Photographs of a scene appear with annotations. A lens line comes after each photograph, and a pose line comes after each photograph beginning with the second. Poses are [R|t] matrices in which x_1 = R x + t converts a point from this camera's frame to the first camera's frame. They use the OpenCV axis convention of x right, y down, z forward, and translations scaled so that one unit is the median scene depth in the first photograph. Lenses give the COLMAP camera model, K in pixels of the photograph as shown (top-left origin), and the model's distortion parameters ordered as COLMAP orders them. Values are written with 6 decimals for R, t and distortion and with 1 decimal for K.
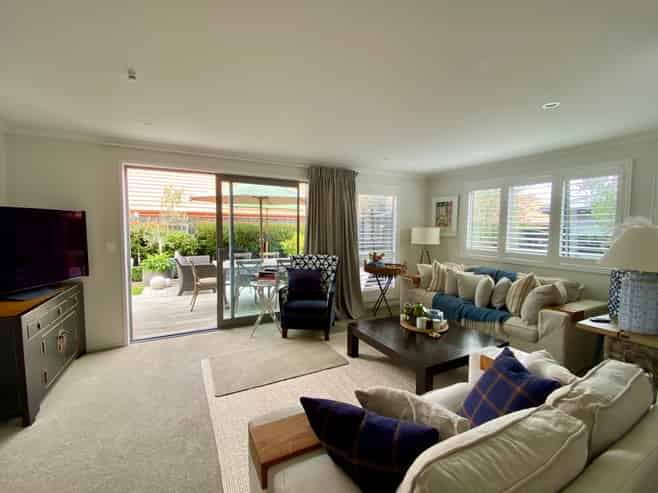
lens RADIAL K [[287.7, 0, 329.0], [0, 287.7, 246.5], [0, 0, 1]] dist [0.030406, -0.000090]
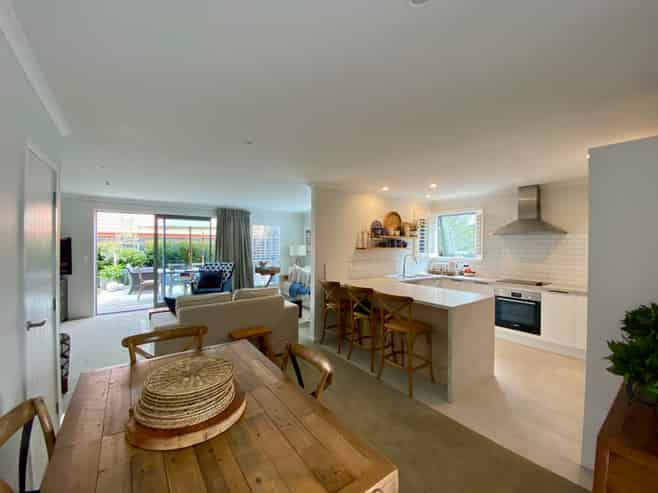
lens RADIAL K [[267.2, 0, 329.0], [0, 267.2, 246.5], [0, 0, 1]] dist [0.000642, 0.000132]
pose [[0.988263, -0.004876, 0.152681, 0.291185], [0.013738, 0.998277, -0.057046, 0.029809], [-0.152140, 0.058474, 0.986628, -0.523258]]
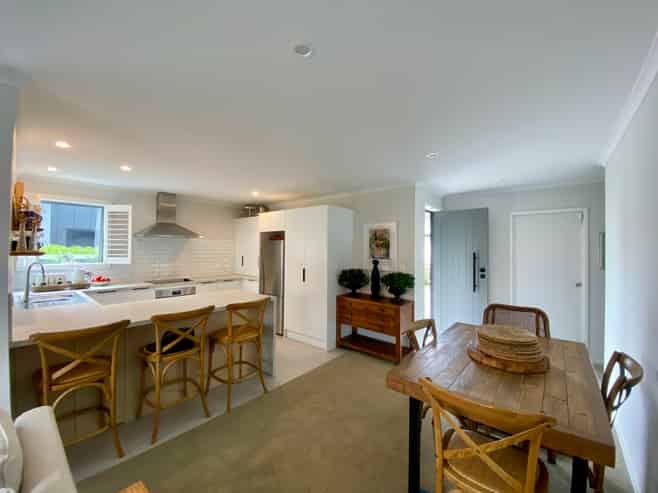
lens RADIAL K [[267.2, 0, 329.0], [0, 267.2, 246.5], [0, 0, 1]] dist [0.000642, 0.000132]
pose [[-0.373207, -0.006222, 0.927727, -0.595145], [0.050986, 0.998329, 0.027207, -0.088558], [-0.926346, 0.057455, -0.372266, 1.074035]]
